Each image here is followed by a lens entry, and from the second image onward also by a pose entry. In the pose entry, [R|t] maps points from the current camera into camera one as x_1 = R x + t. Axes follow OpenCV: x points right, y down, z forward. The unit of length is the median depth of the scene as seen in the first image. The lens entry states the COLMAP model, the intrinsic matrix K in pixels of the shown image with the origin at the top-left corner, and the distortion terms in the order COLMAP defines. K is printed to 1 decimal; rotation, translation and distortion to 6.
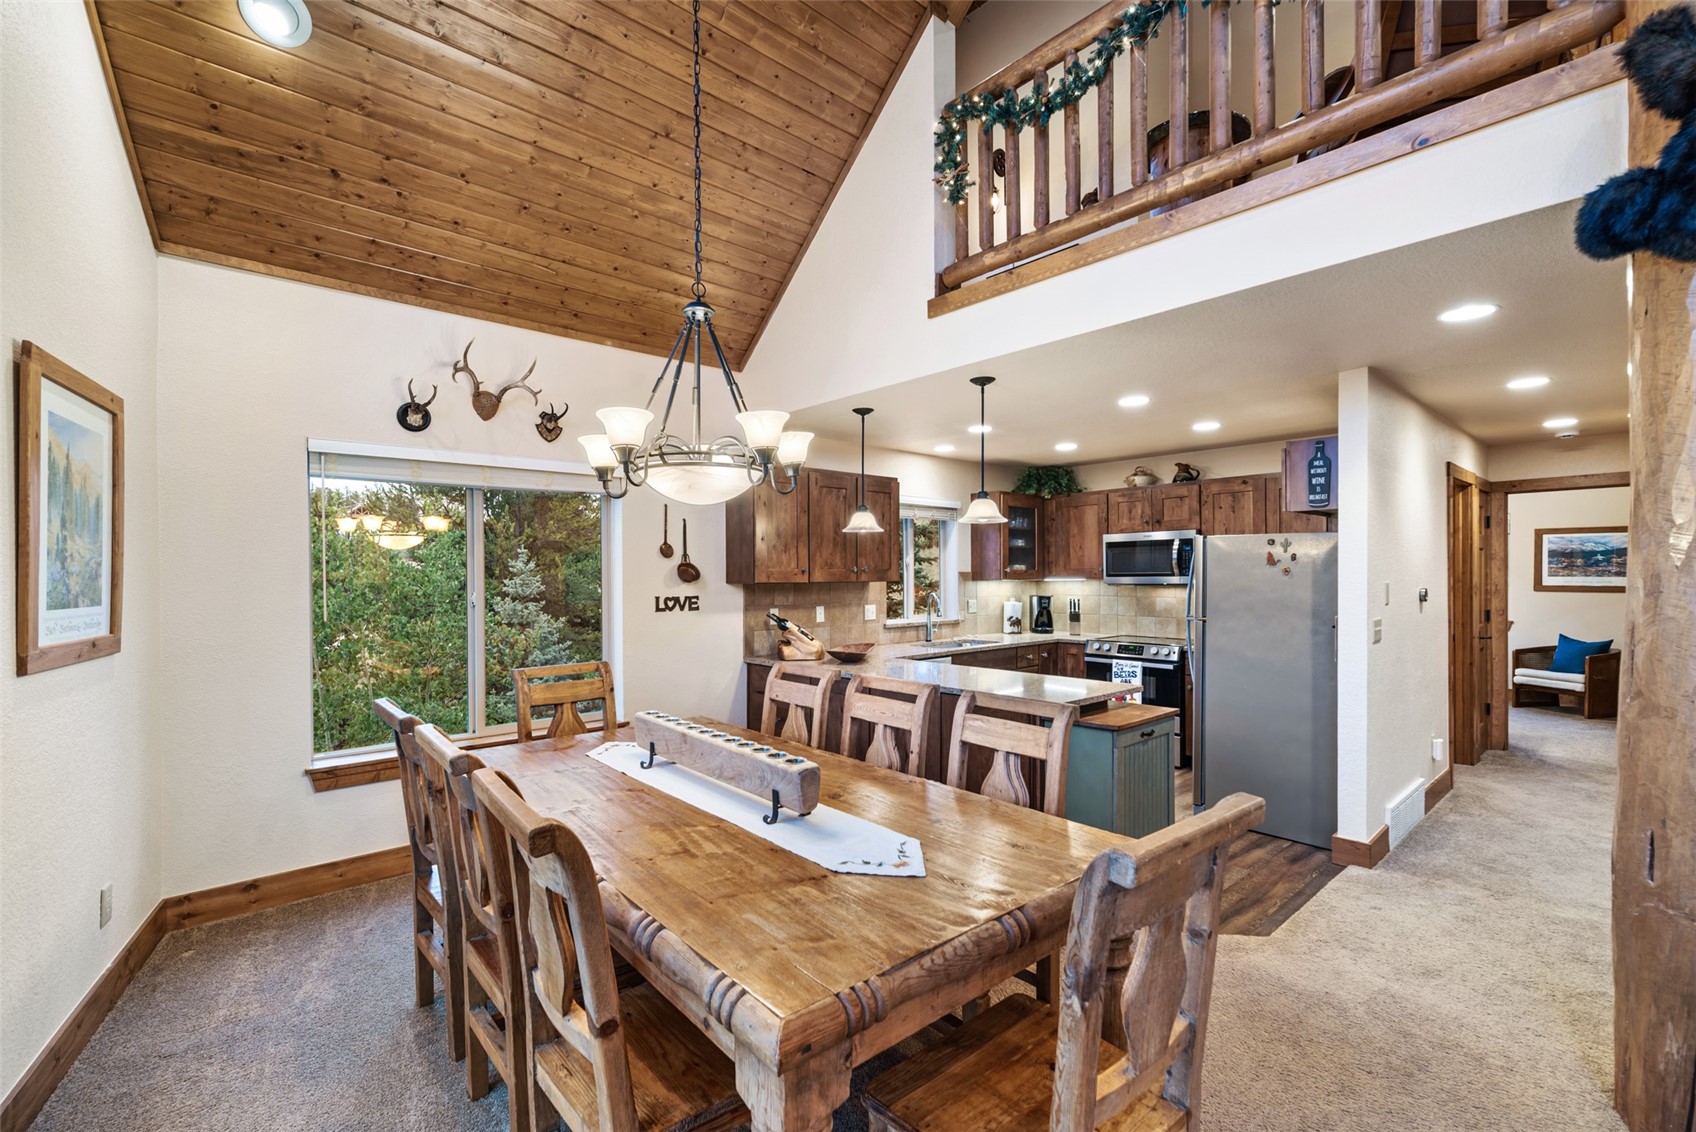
lens RADIAL K [[733.7, 0, 845.8], [0, 733.7, 573.6], [0, 0, 1]] dist [0.001664, 0.000311]
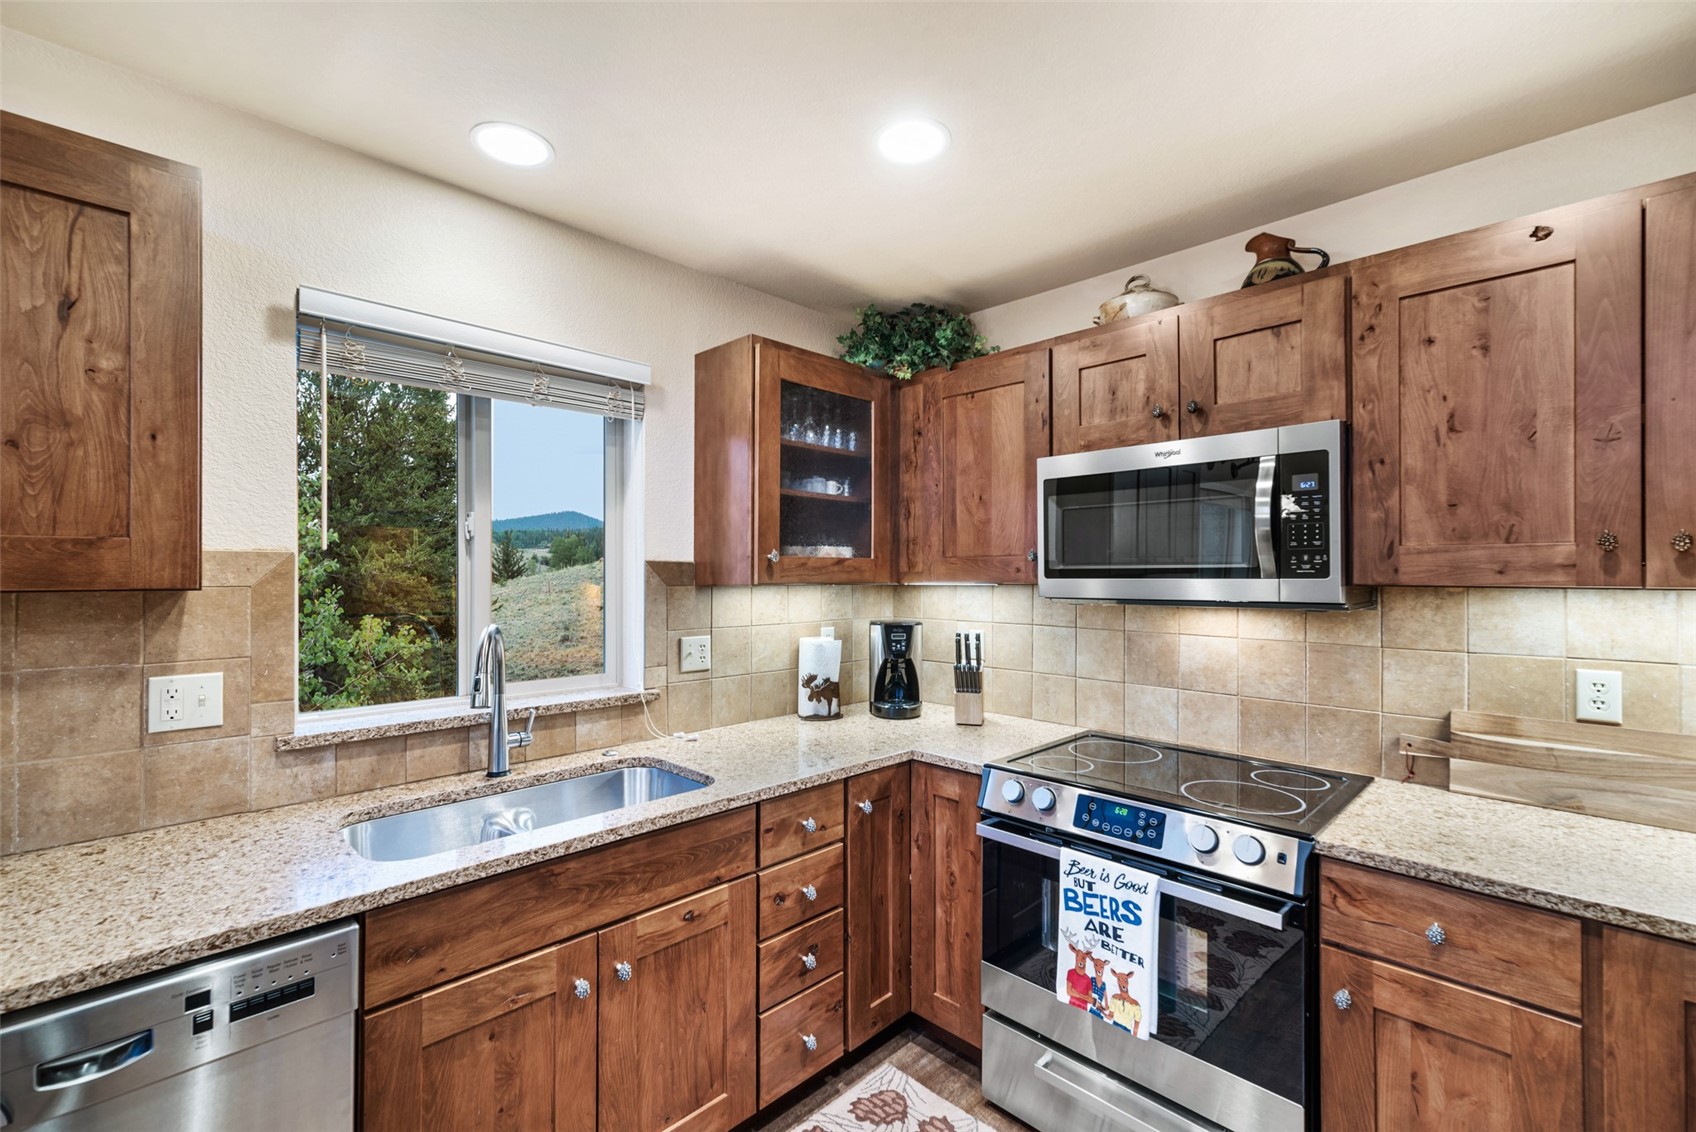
lens RADIAL K [[733.7, 0, 850.3], [0, 733.7, 566.3], [0, 0, 1]] dist [0.001664, 0.000311]
pose [[0.998136, 0.009530, 0.060279, 0.231349], [-0.008928, 0.999908, -0.010250, 0.003201], [-0.060371, 0.009693, 0.998129, 0.629549]]
